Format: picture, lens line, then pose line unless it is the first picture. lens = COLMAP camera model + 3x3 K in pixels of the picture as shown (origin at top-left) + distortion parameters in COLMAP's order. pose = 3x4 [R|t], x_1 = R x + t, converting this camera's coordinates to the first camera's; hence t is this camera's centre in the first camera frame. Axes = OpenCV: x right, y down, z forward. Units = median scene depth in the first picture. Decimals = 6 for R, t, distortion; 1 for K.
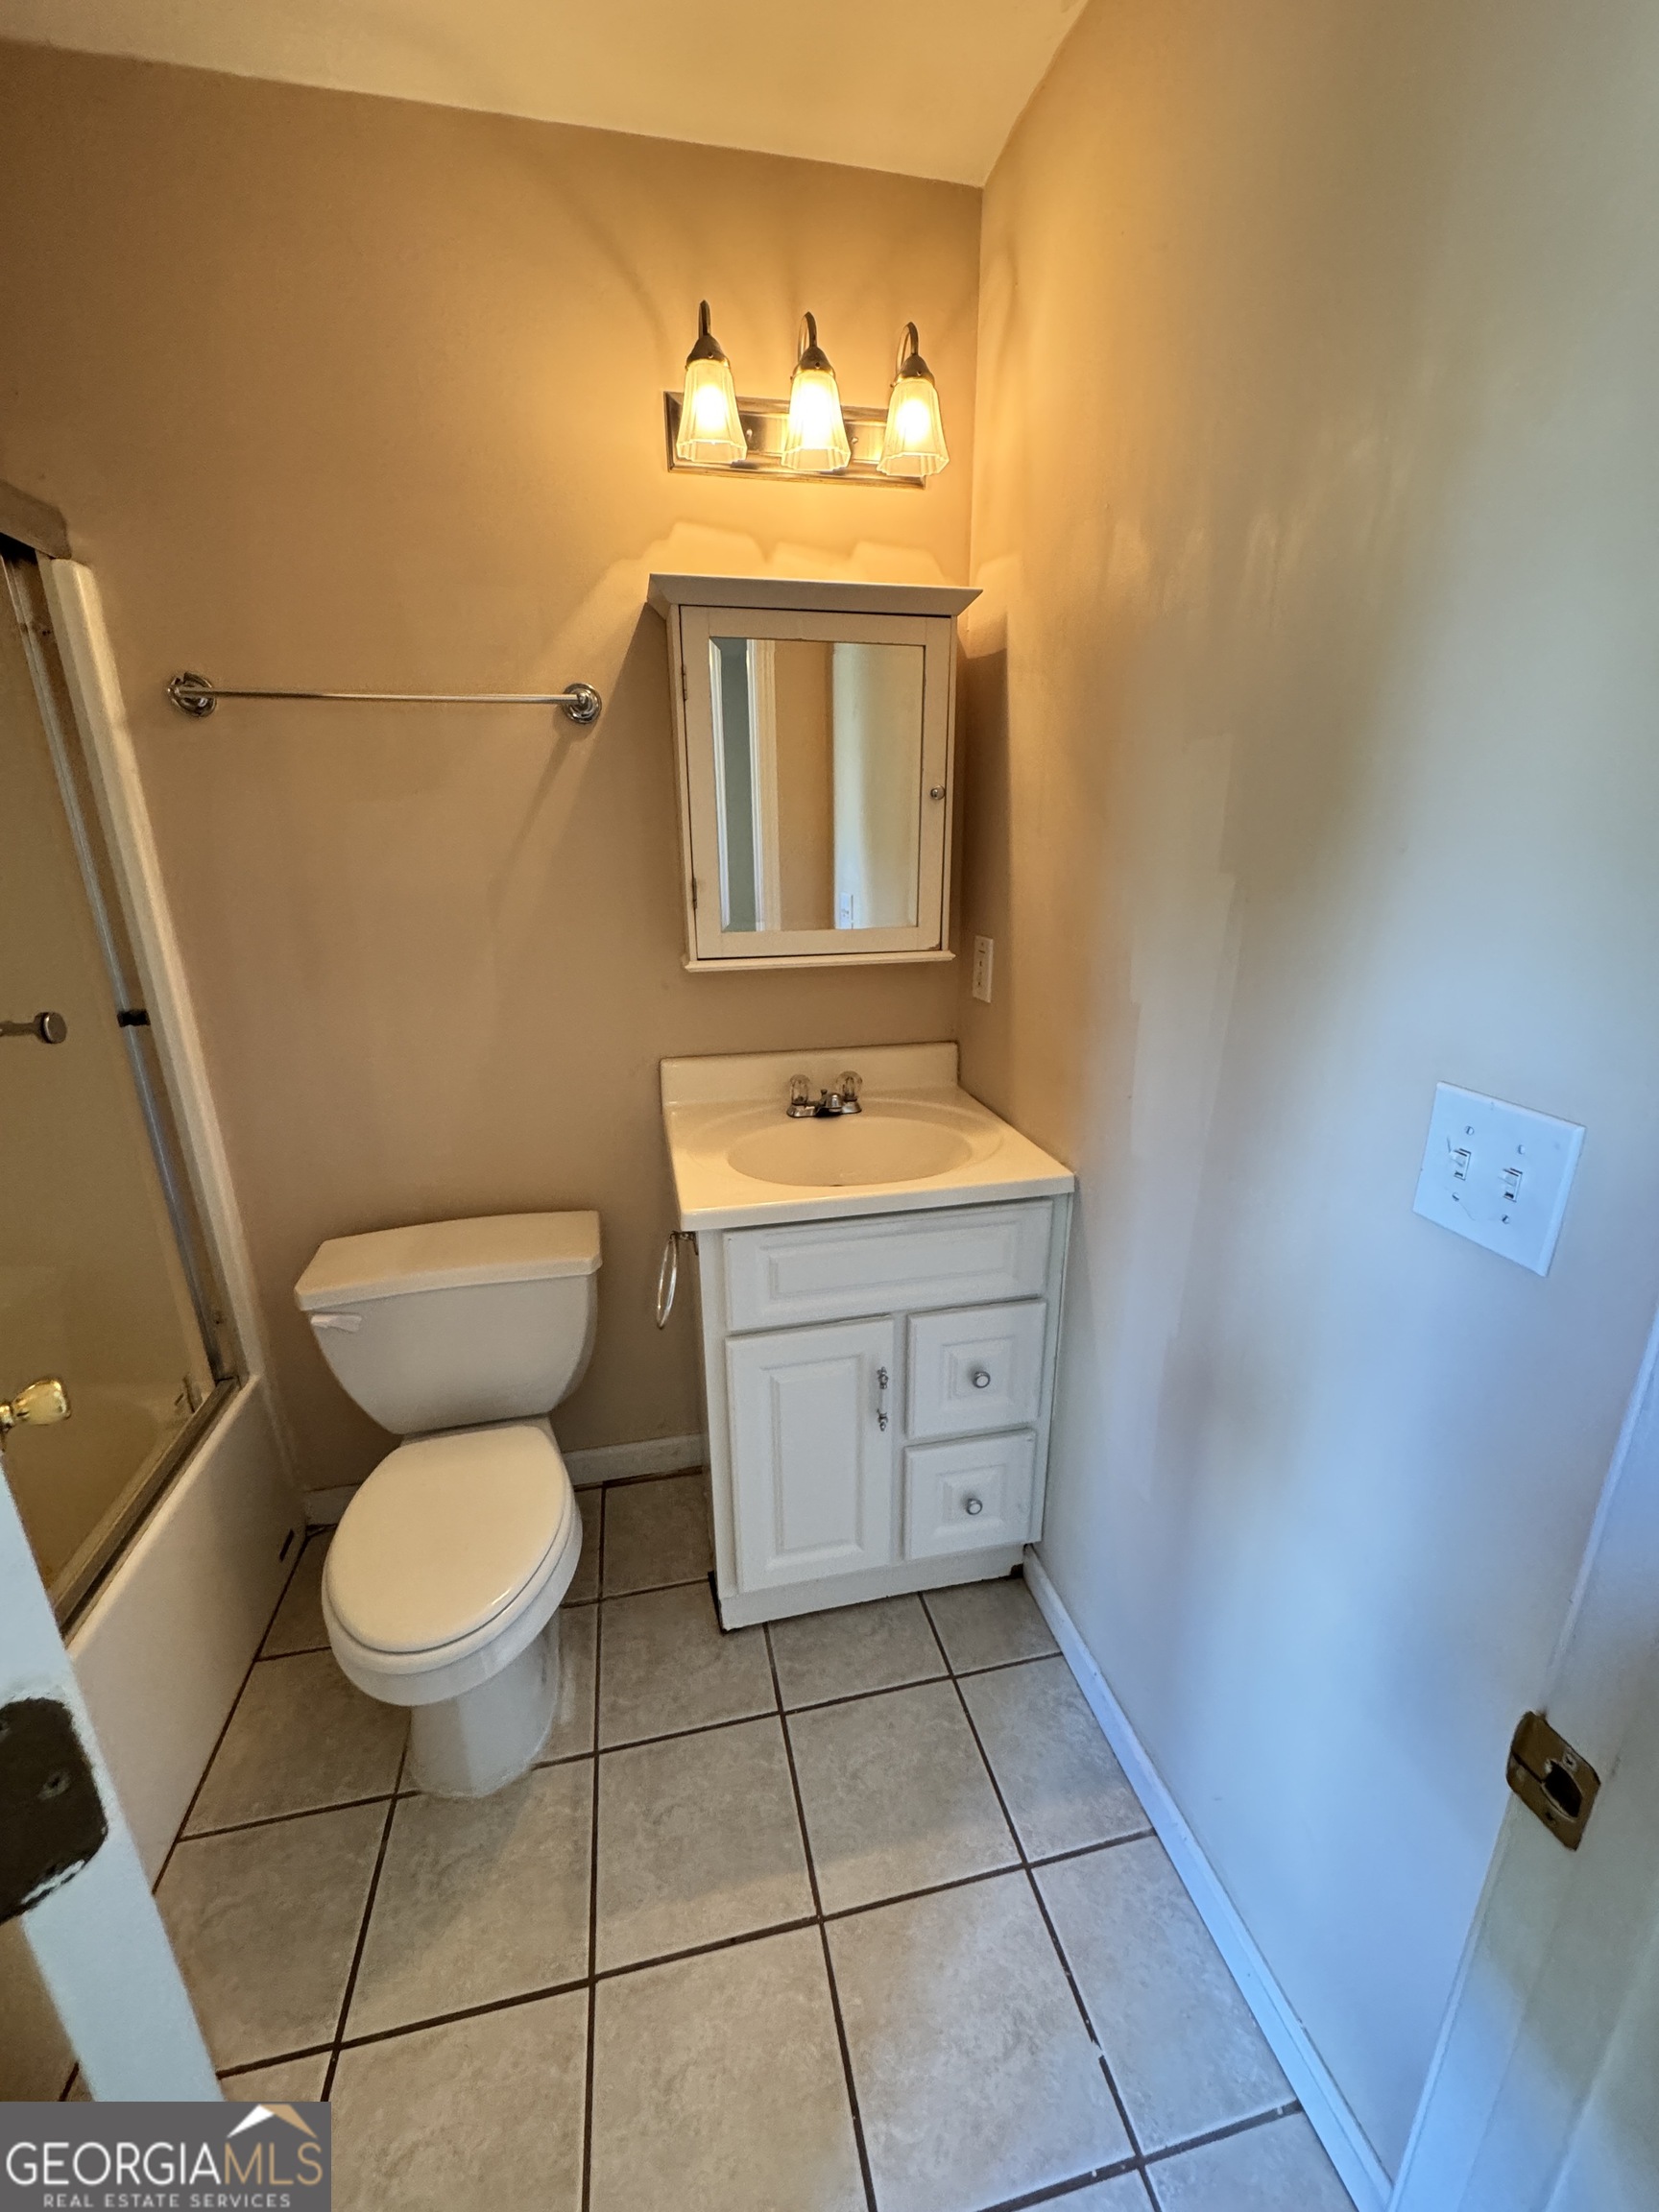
lens RADIAL K [[891.5, 0, 833.5], [0, 891.5, 1109.1], [0, 0, 1]] dist [-0.003551, 0.000162]
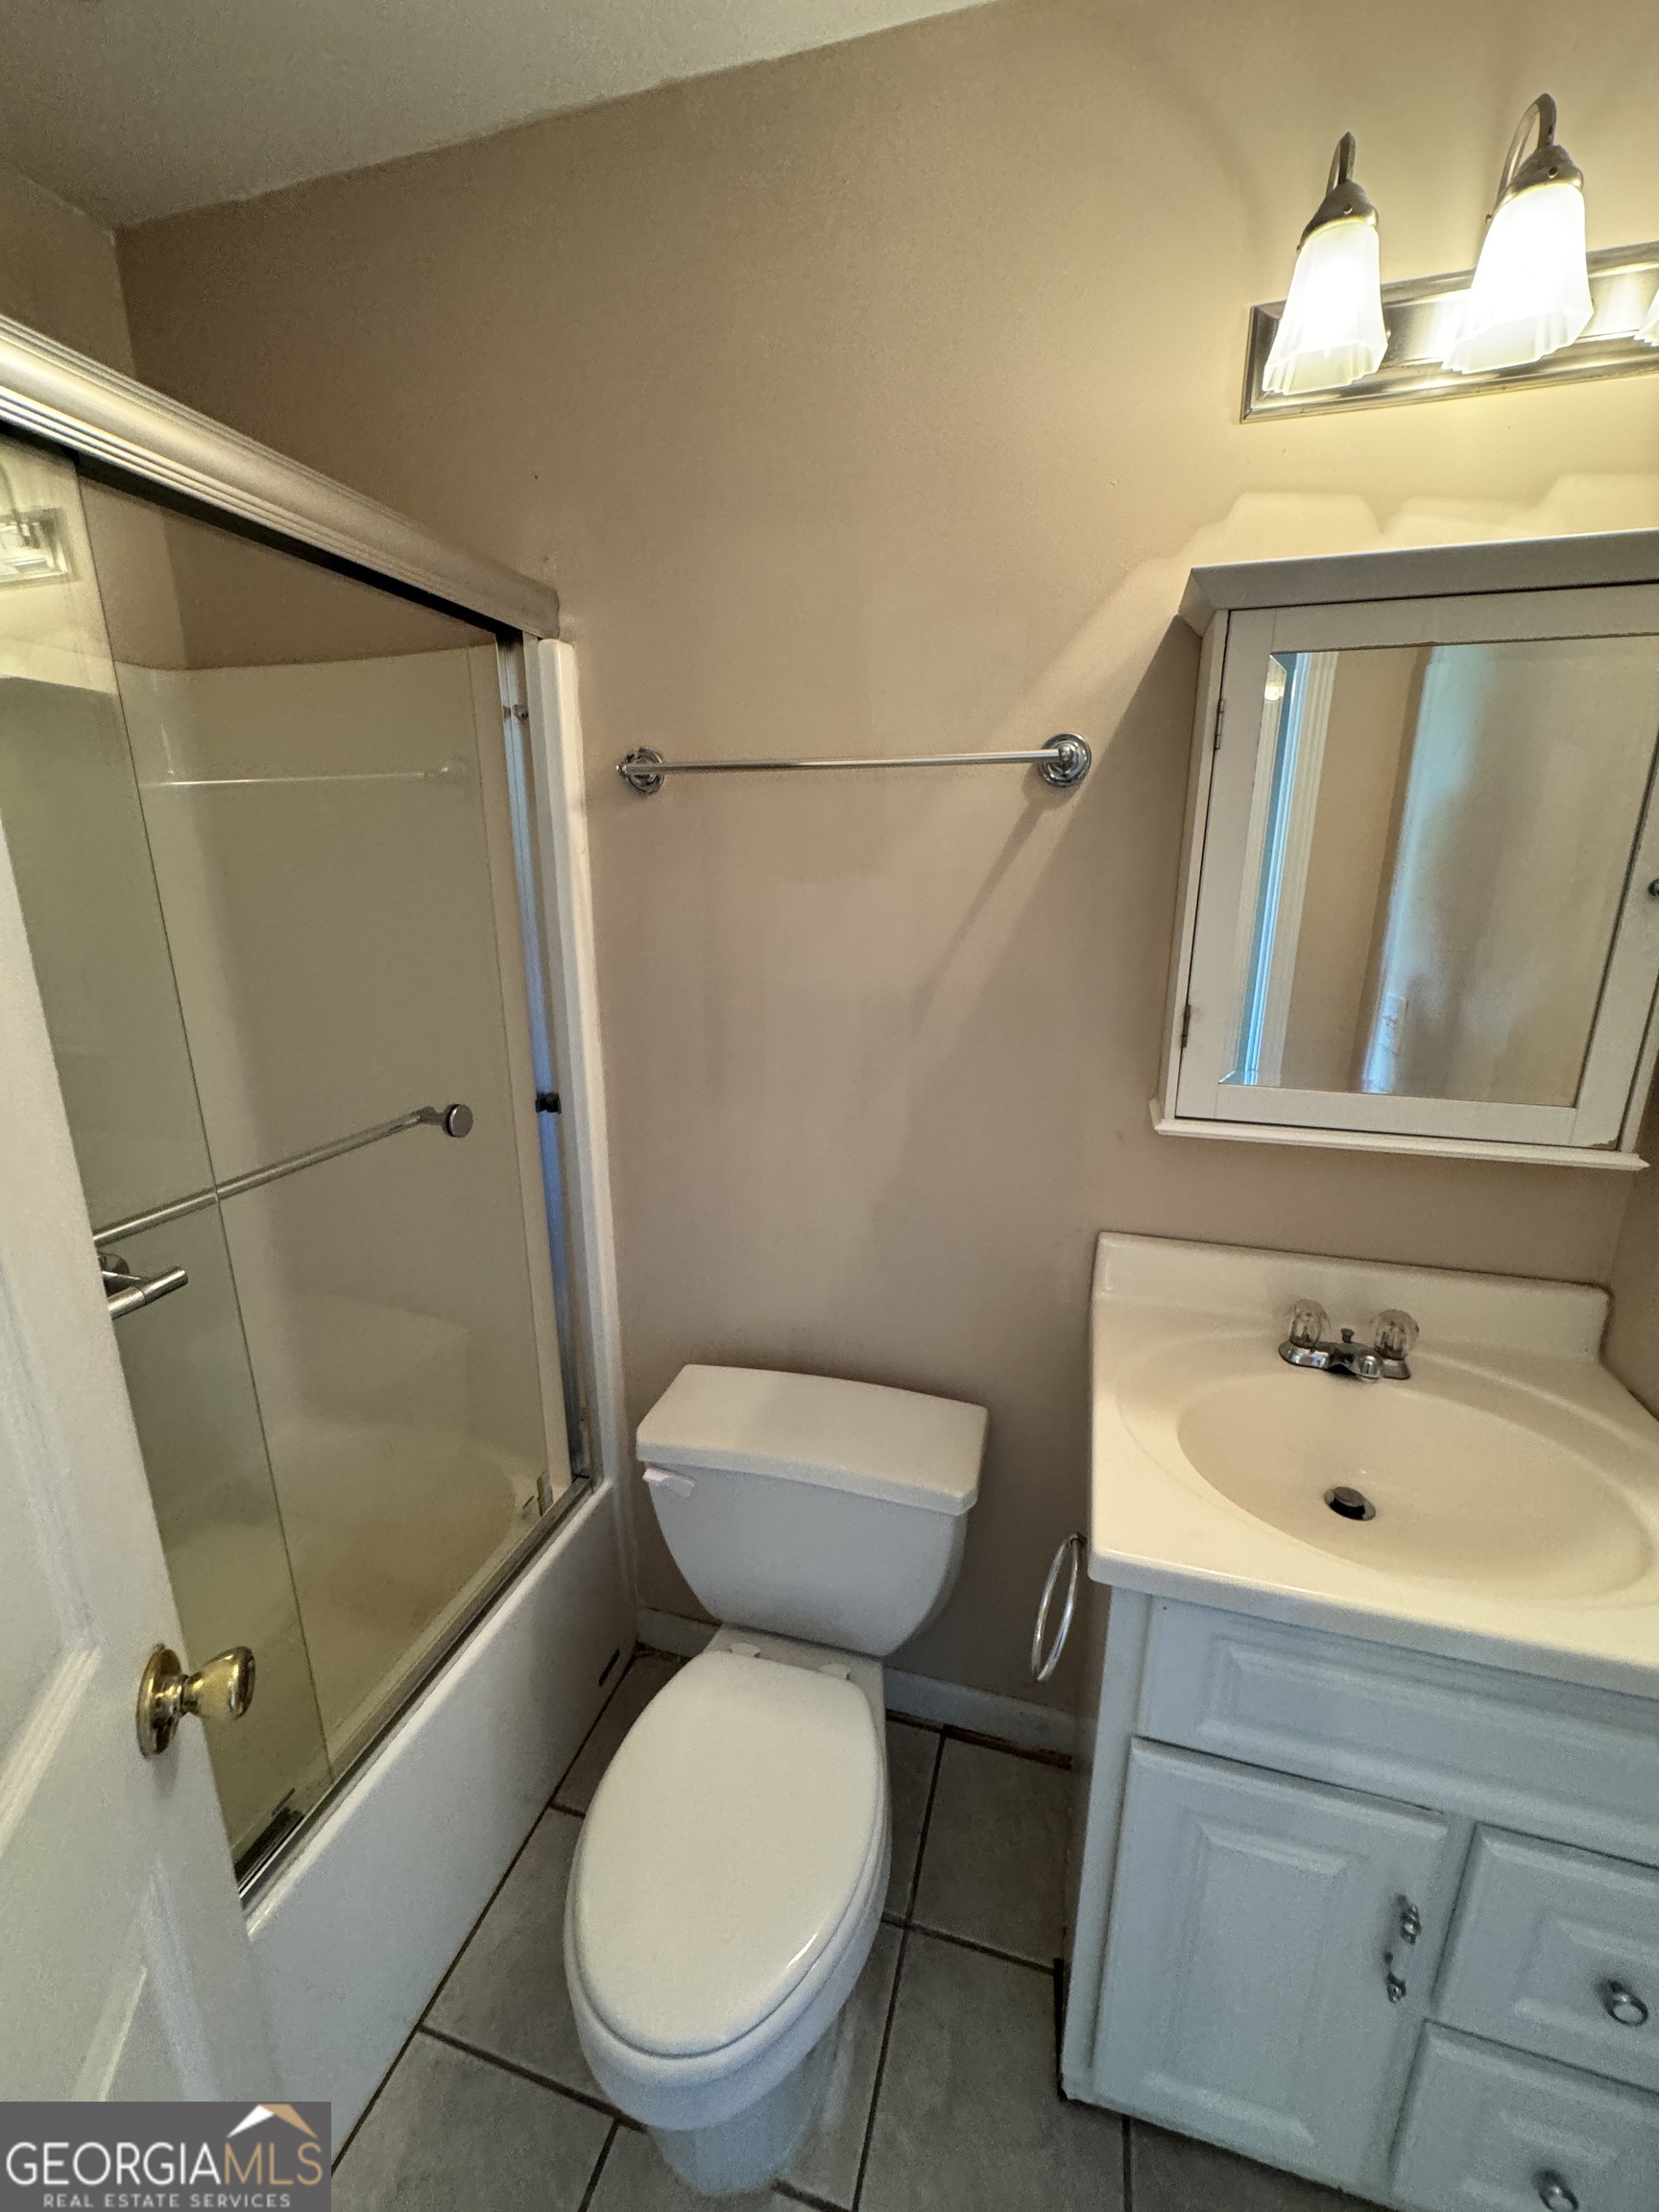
lens RADIAL K [[891.5, 0, 833.5], [0, 891.5, 1109.1], [0, 0, 1]] dist [-0.003551, 0.000162]
pose [[0.875368, 0.135715, -0.464017, -0.066679], [-0.155386, 0.987845, -0.004212, -0.134017], [0.457805, 0.075789, 0.885816, 0.273819]]
